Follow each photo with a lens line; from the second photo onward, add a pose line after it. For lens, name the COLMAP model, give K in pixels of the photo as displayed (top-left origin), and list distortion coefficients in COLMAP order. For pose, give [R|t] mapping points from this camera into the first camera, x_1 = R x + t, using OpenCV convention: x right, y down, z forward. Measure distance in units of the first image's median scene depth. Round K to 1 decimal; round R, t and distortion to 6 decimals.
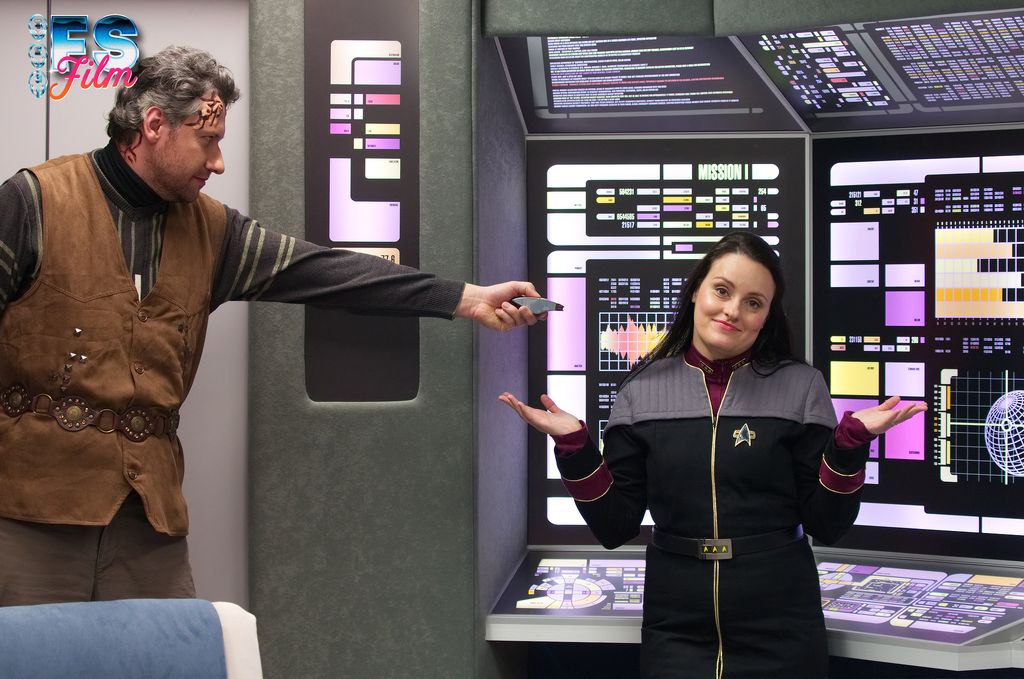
lens RADIAL K [[2711.8, 0, 512.0], [0, 2711.8, 339.5], [0, 0, 1]] dist [-0.175262, -0.427620]
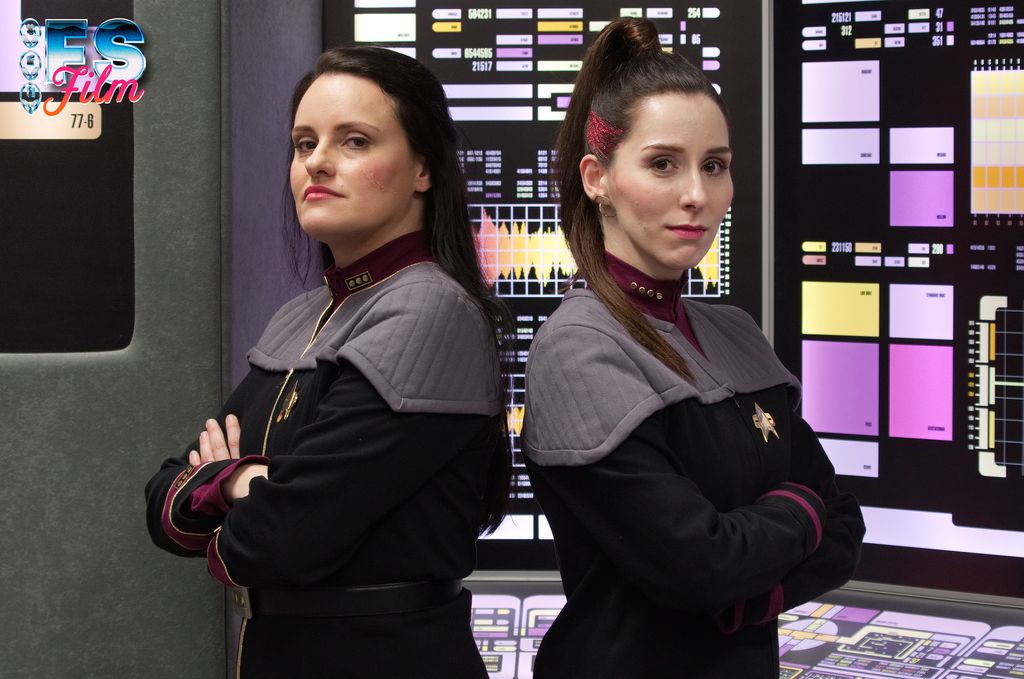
lens RADIAL K [[2711.8, 0, 512.0], [0, 2711.8, 339.5], [0, 0, 1]] dist [-0.175262, -0.427620]
pose [[0.999728, -0.003045, 0.023136, 0.035888], [0.002000, 0.998982, 0.045070, -0.007174], [-0.023250, -0.045011, 0.998716, 0.375122]]
